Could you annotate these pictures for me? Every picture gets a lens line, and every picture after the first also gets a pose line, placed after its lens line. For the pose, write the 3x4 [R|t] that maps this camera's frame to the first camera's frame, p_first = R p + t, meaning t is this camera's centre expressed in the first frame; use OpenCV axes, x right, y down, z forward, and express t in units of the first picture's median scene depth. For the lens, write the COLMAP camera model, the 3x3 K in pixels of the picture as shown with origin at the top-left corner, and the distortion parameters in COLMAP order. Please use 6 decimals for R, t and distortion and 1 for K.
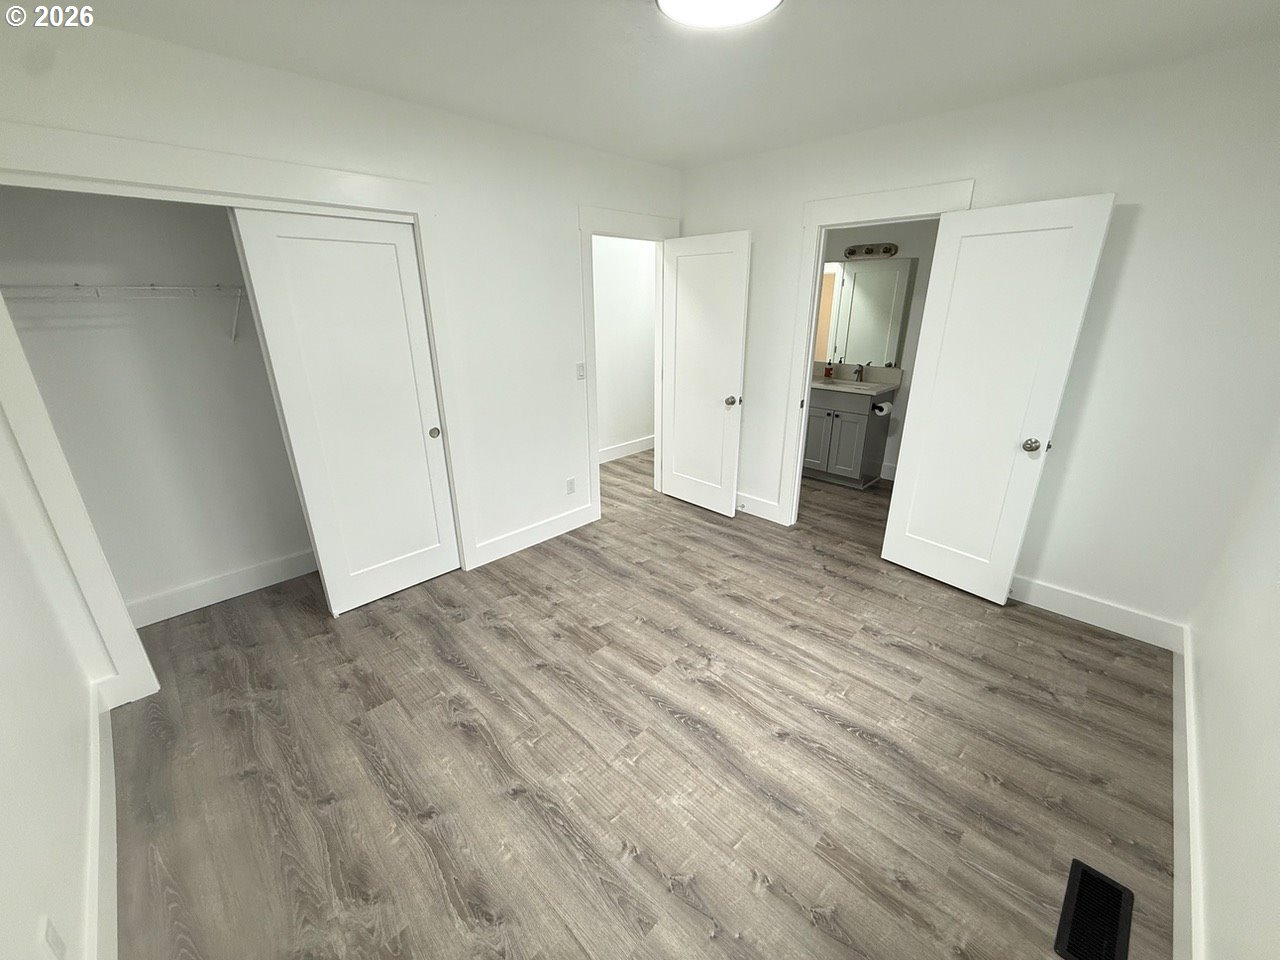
lens RADIAL K [[508.4, 0, 639.0], [0, 508.4, 477.1], [0, 0, 1]] dist [-0.000232, -0.000020]
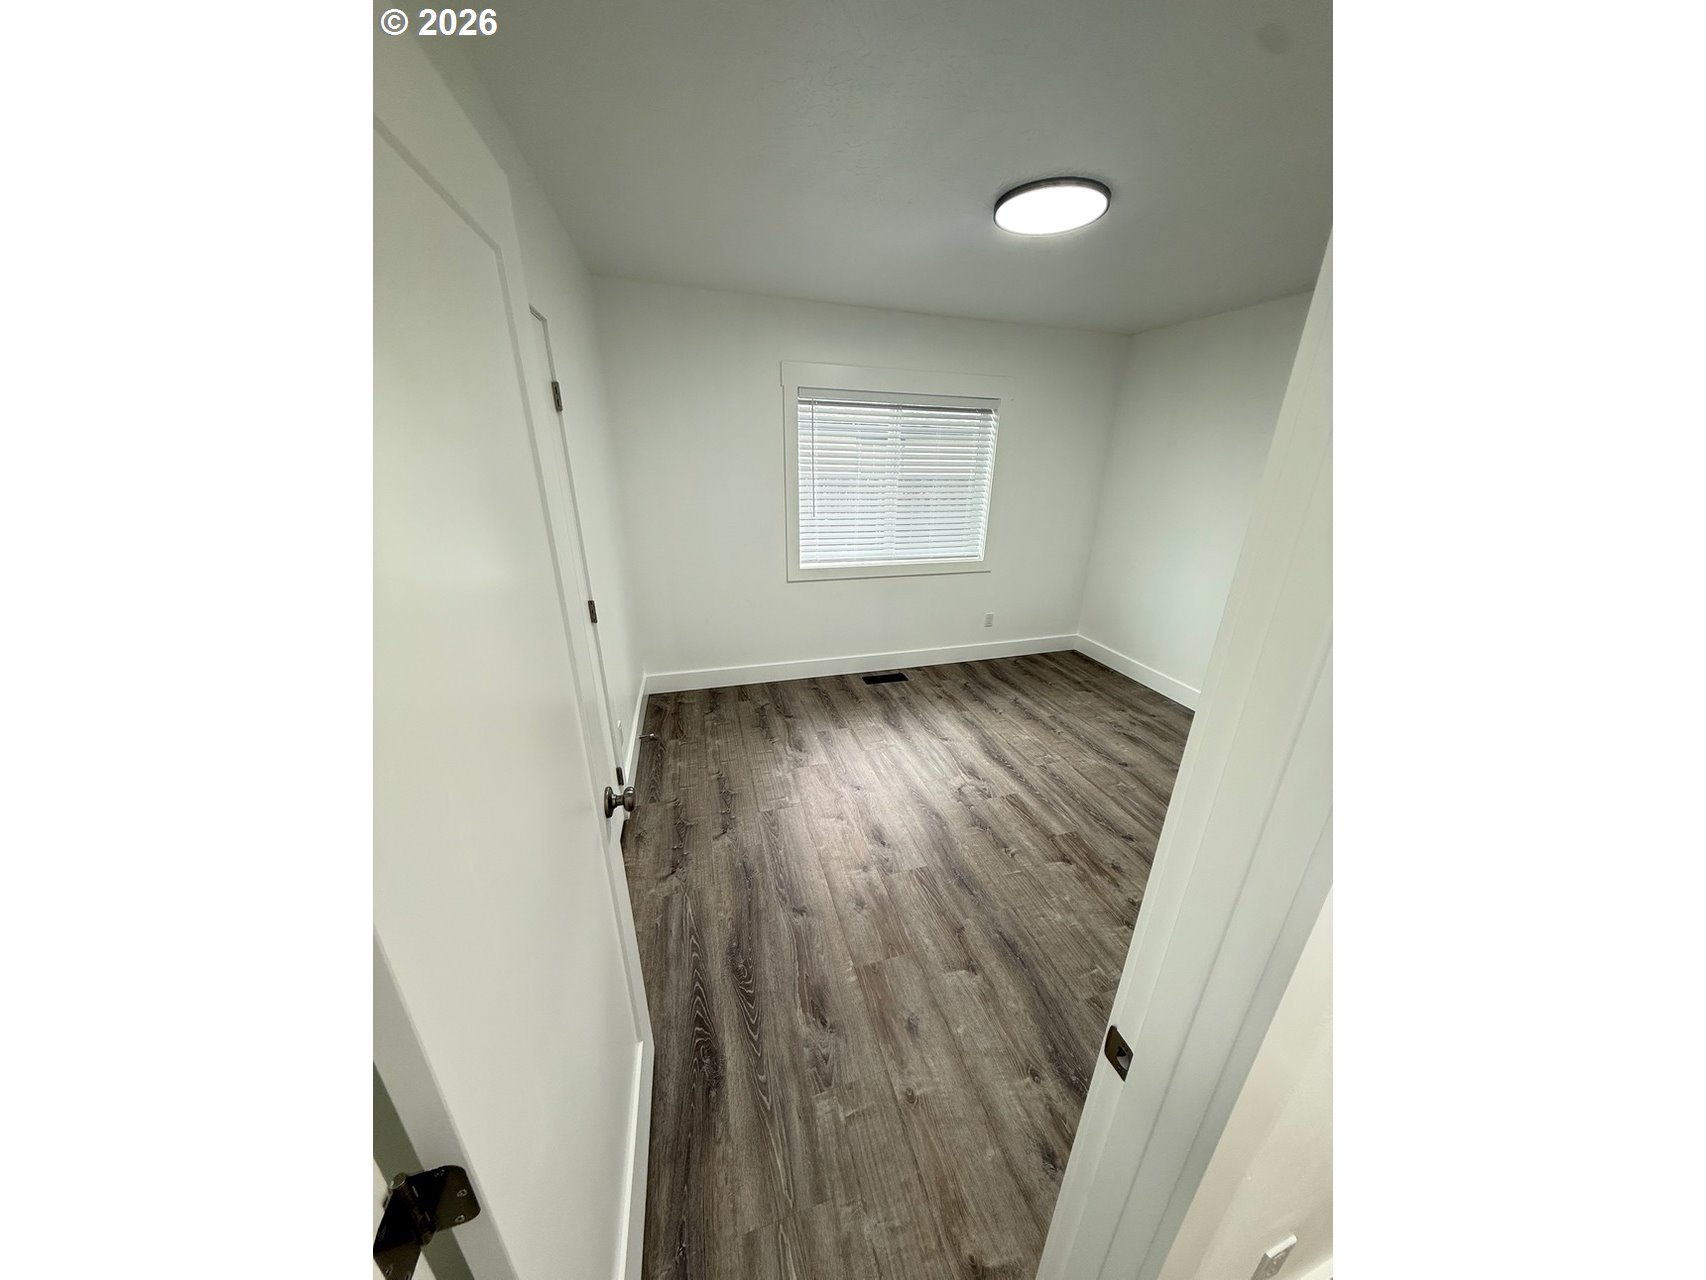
lens RADIAL K [[508.8, 0, 855.0], [0, 508.8, 637.7], [0, 0, 1]] dist [-0.000266, -0.000023]
pose [[-0.881474, -0.176499, 0.438008, -0.089575], [0.139469, 0.788851, 0.598550, -0.606559], [-0.451167, 0.588695, -0.670736, 1.690789]]
